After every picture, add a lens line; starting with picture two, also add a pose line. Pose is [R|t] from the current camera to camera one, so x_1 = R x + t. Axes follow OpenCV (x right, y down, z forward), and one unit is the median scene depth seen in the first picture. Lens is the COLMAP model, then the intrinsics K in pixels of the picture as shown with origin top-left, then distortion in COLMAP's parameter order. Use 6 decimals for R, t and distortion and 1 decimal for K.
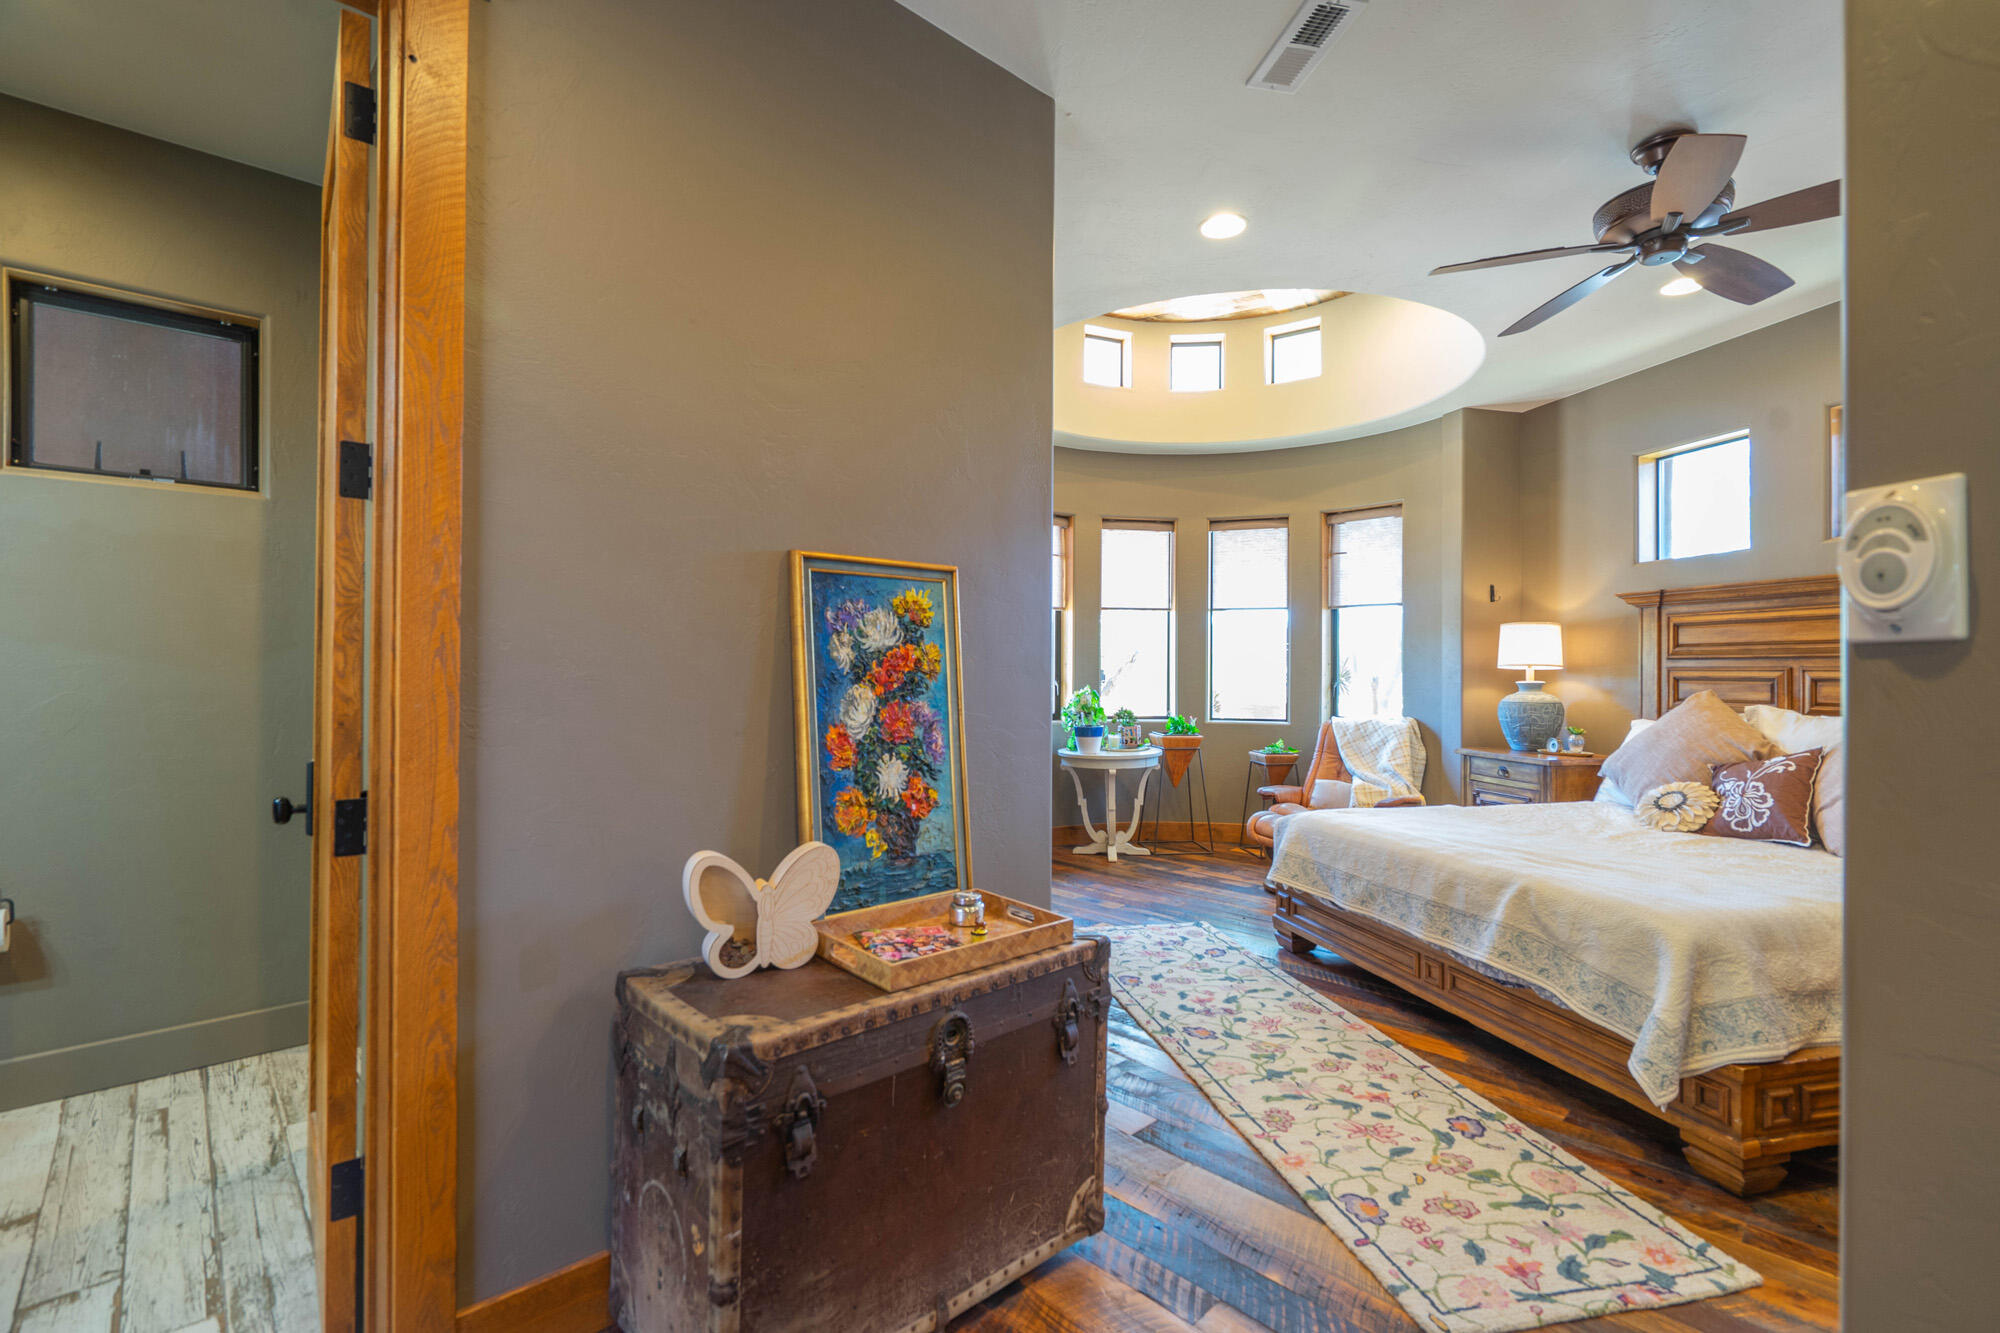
lens RADIAL K [[902.9, 0, 999.9], [0, 902.9, 667.8], [0, 0, 1]] dist [-0.004899, 0.002840]
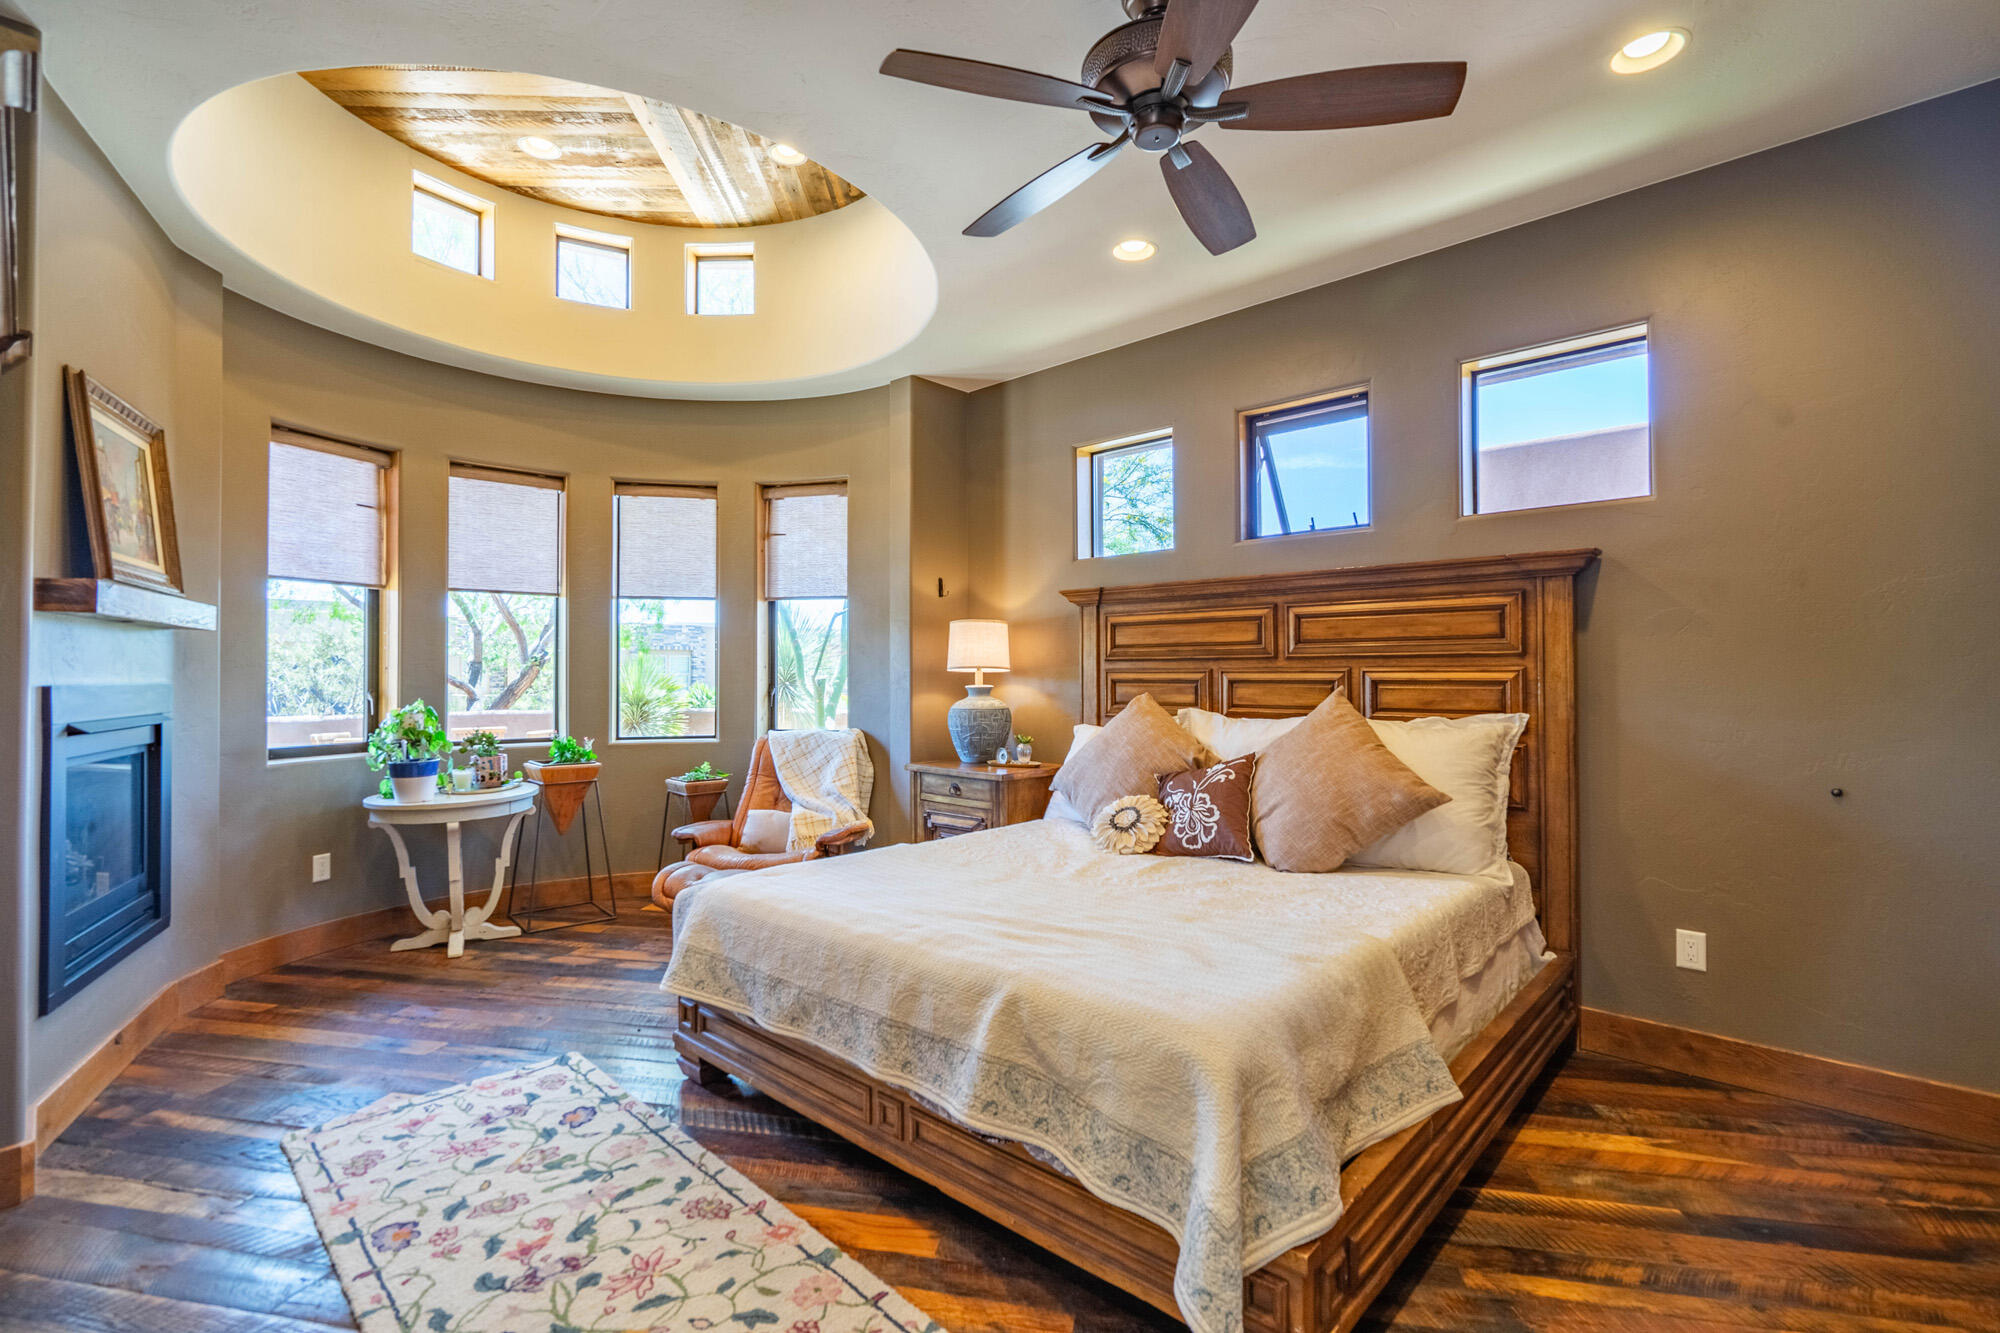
lens RADIAL K [[902.9, 0, 1004.7], [0, 902.9, 662.2], [0, 0, 1]] dist [-0.004899, 0.002840]
pose [[0.831074, -0.000394, 0.556162, 0.141702], [0.005440, 0.999958, -0.007422, -0.001776], [-0.556136, 0.009194, 0.831041, 0.311375]]
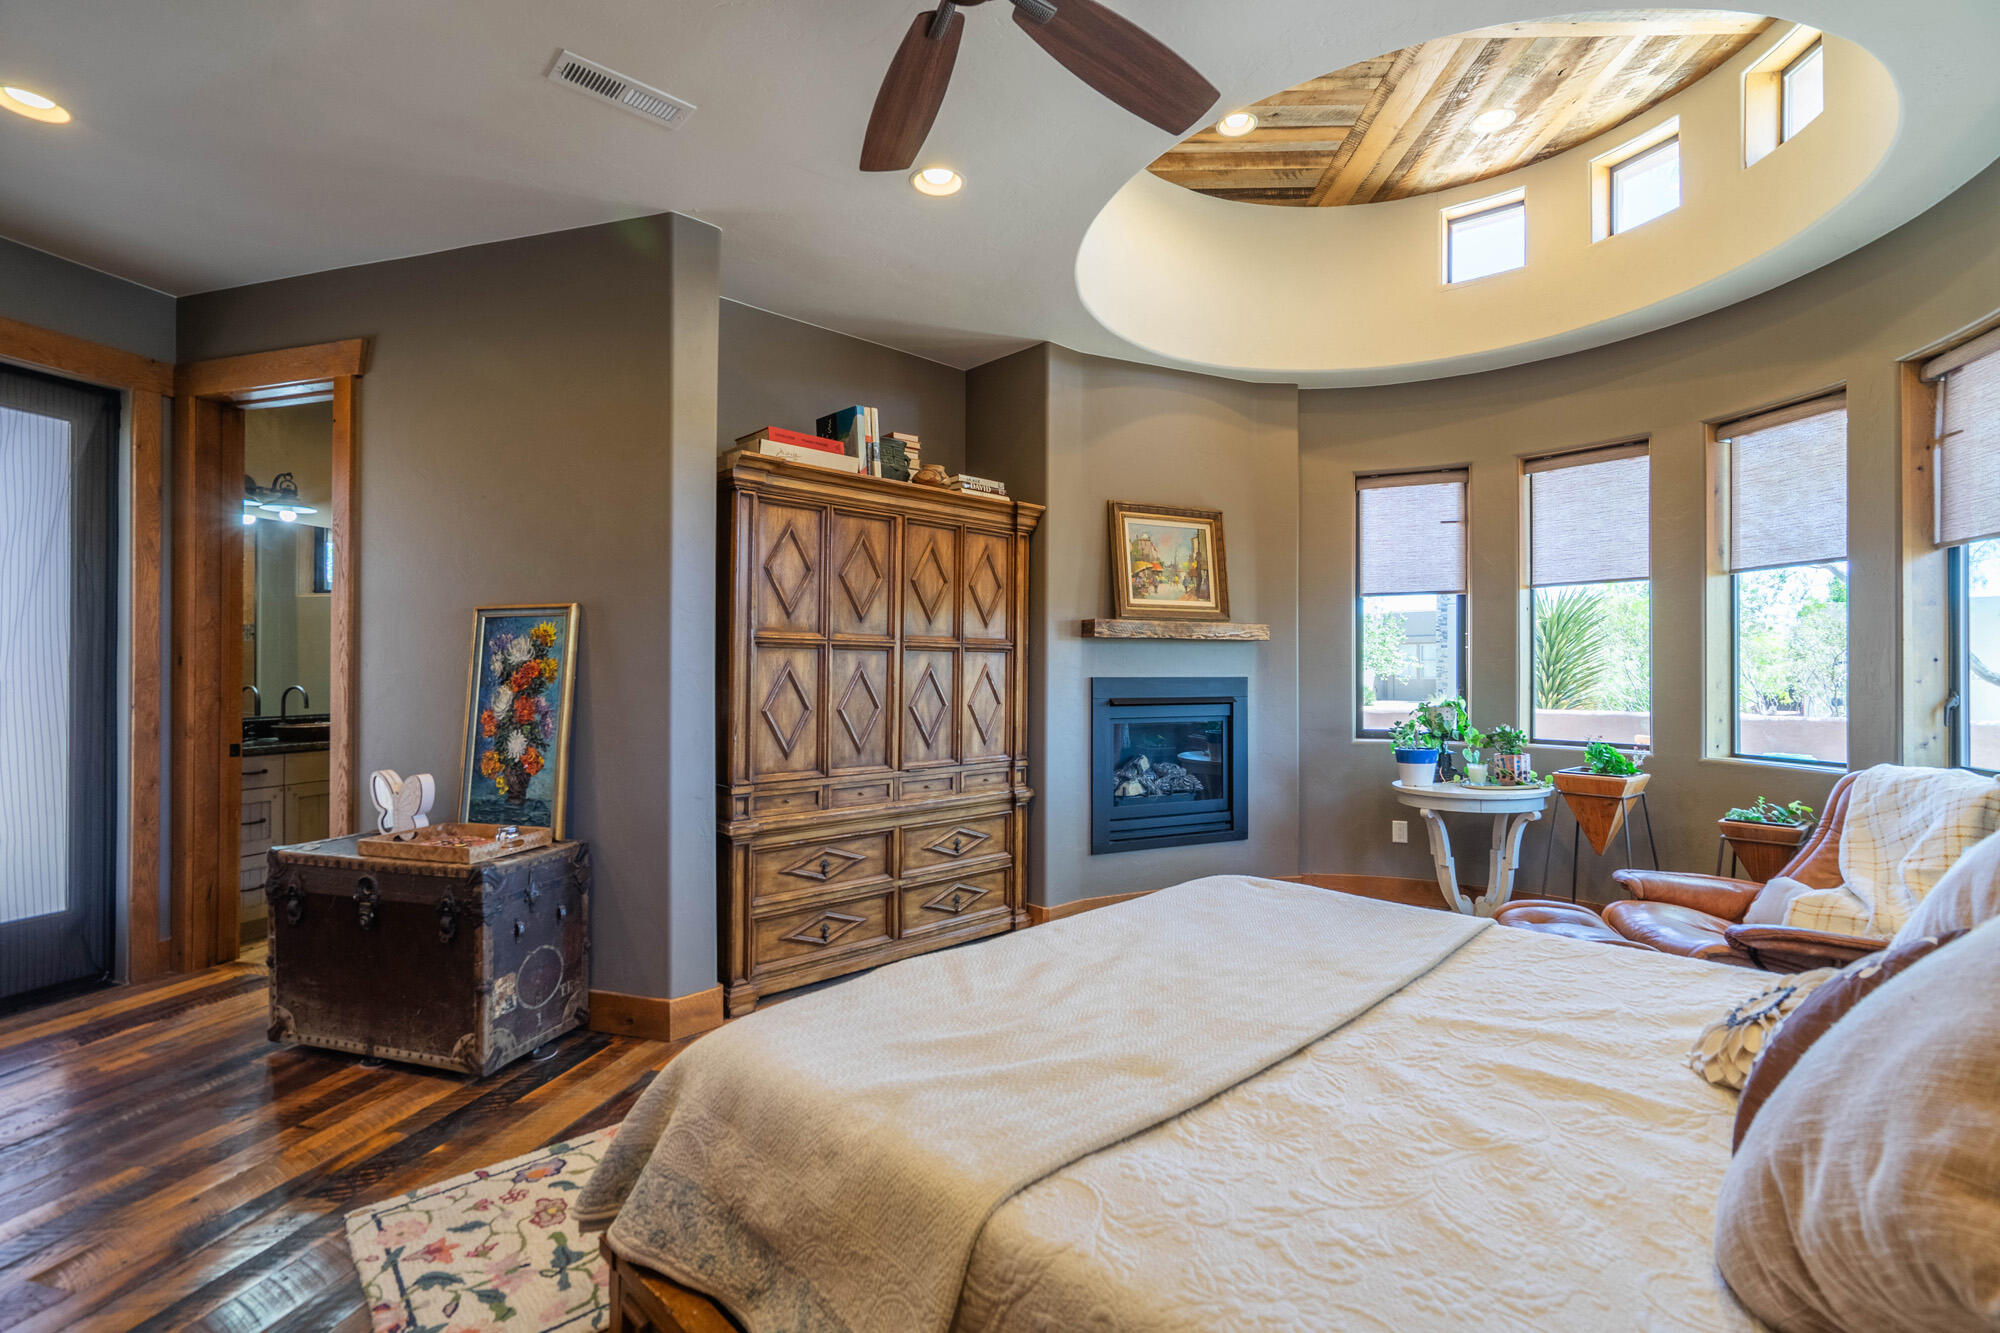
lens RADIAL K [[902.9, 0, 1004.3], [0, 902.9, 668.7], [0, 0, 1]] dist [-0.004899, 0.002840]
pose [[0.509854, -0.009306, -0.860210, 0.892633], [0.005385, 0.999956, -0.007626, 0.003236], [0.860244, -0.000744, 0.509882, 0.508221]]
